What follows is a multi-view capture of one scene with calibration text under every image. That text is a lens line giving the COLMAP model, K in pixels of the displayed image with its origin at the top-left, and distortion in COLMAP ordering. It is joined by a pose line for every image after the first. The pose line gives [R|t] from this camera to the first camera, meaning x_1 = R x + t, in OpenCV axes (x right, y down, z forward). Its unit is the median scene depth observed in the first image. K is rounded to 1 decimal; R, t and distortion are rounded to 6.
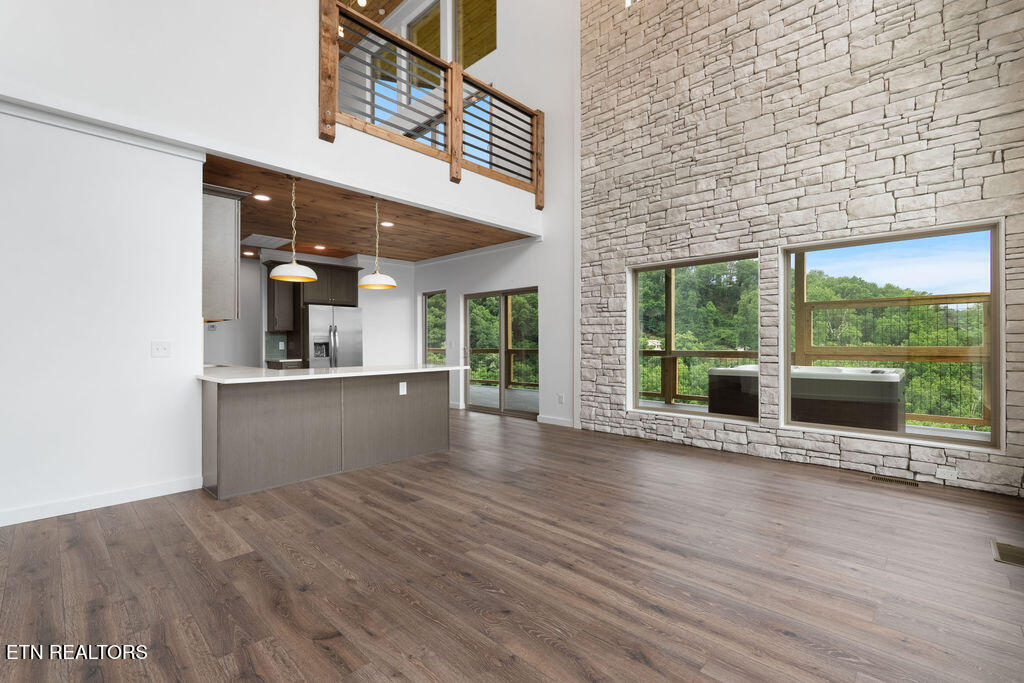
lens RADIAL K [[447.0, 0, 510.4], [0, 447.0, 345.0], [0, 0, 1]] dist [-0.008233, 0.000803]
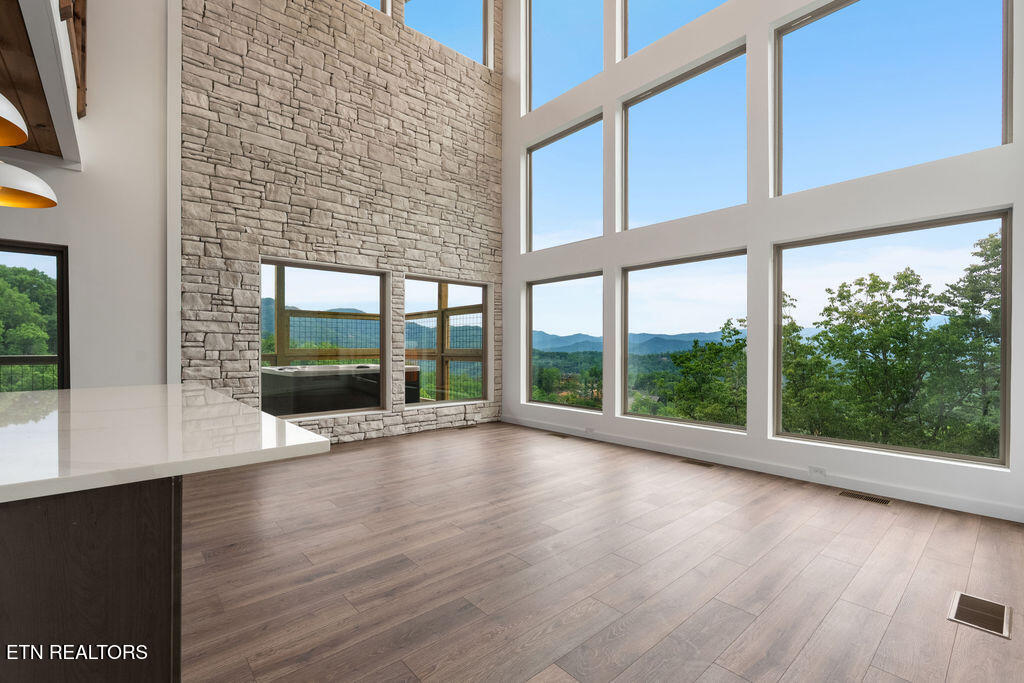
lens RADIAL K [[447.0, 0, 513.8], [0, 447.0, 352.2], [0, 0, 1]] dist [-0.008233, 0.000803]
pose [[0.087759, -0.011499, 0.996075, -0.624837], [0.001793, 0.999934, 0.011386, -0.000095], [-0.996140, 0.000787, 0.087774, 0.511224]]
